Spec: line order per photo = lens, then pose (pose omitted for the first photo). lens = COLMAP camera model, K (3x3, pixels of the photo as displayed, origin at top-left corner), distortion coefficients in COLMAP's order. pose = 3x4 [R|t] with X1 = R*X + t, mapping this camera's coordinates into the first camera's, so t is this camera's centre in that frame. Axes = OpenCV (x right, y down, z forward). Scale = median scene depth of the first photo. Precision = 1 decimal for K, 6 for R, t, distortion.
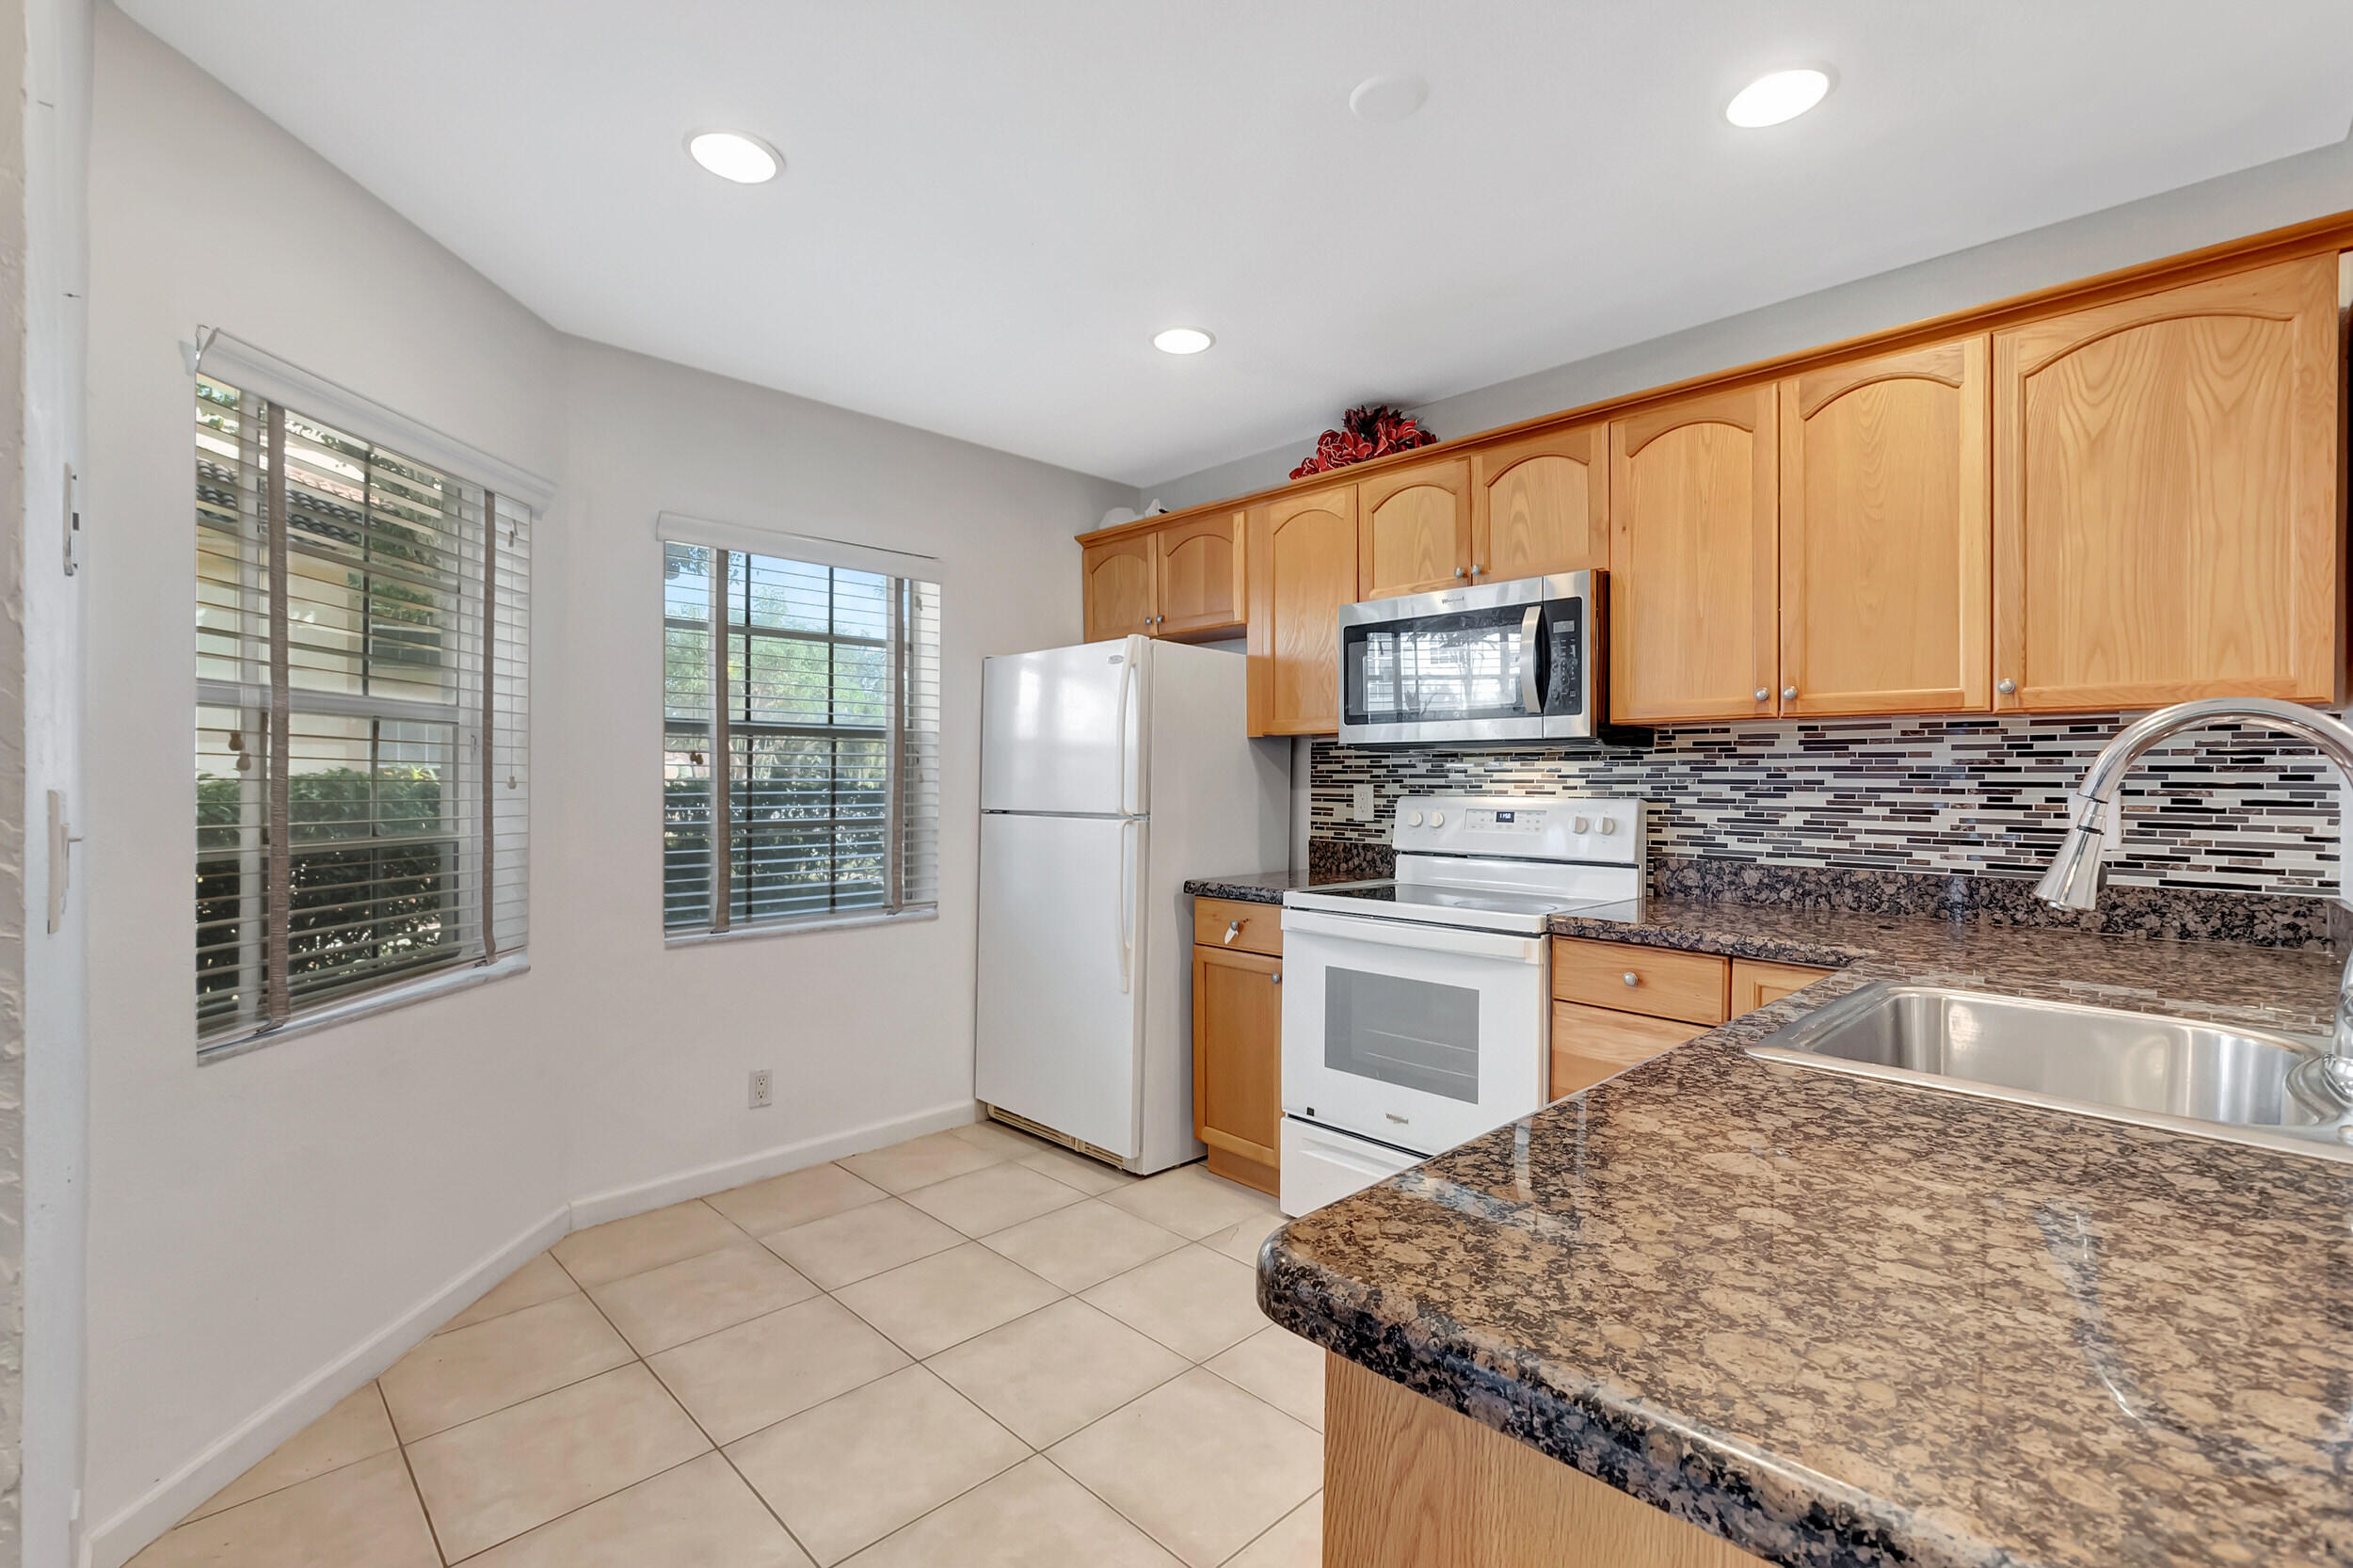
lens RADIAL K [[1047.9, 0, 1176.5], [0, 1047.9, 784.0], [0, 0, 1]] dist [-0.002376, -0.000030]
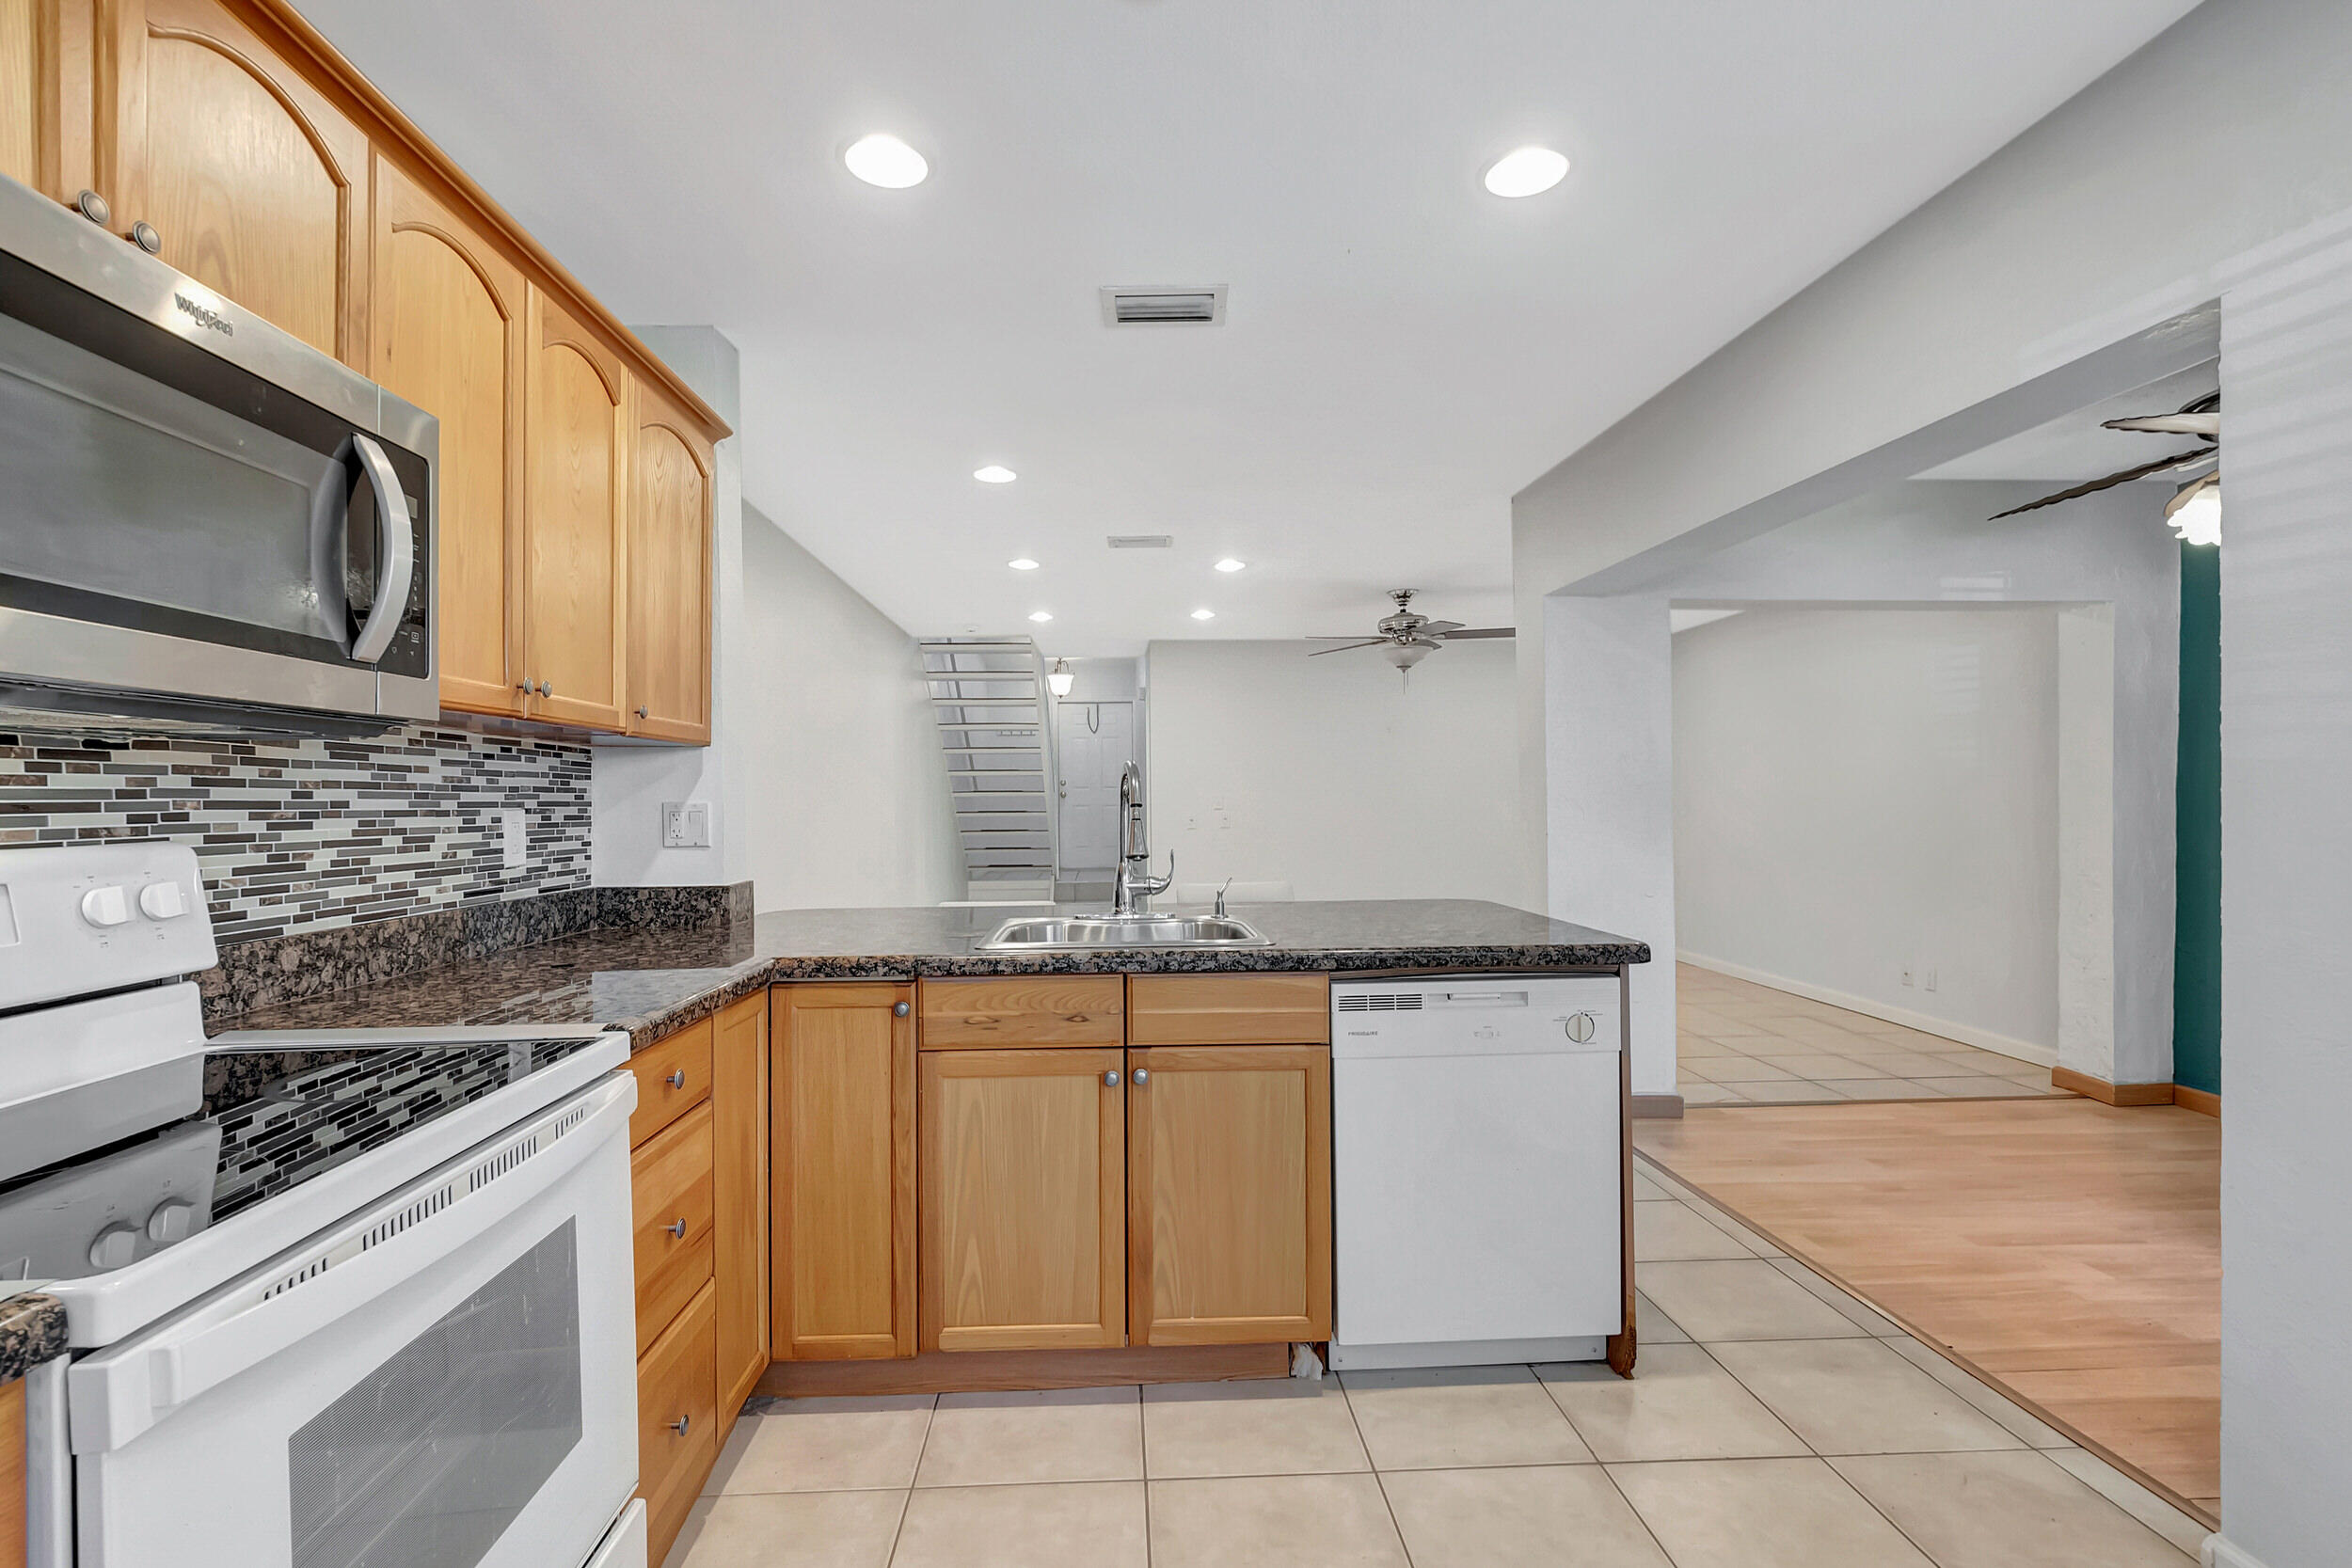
lens RADIAL K [[1066.6, 0, 1157.4], [0, 1066.6, 803.5], [0, 0, 1]] dist [0.001897, -0.000299]
pose [[-0.742375, -0.004371, 0.669971, -0.251192], [0.004057, 0.999931, 0.011019, -0.007521], [-0.669973, 0.010898, -0.742306, 1.115783]]
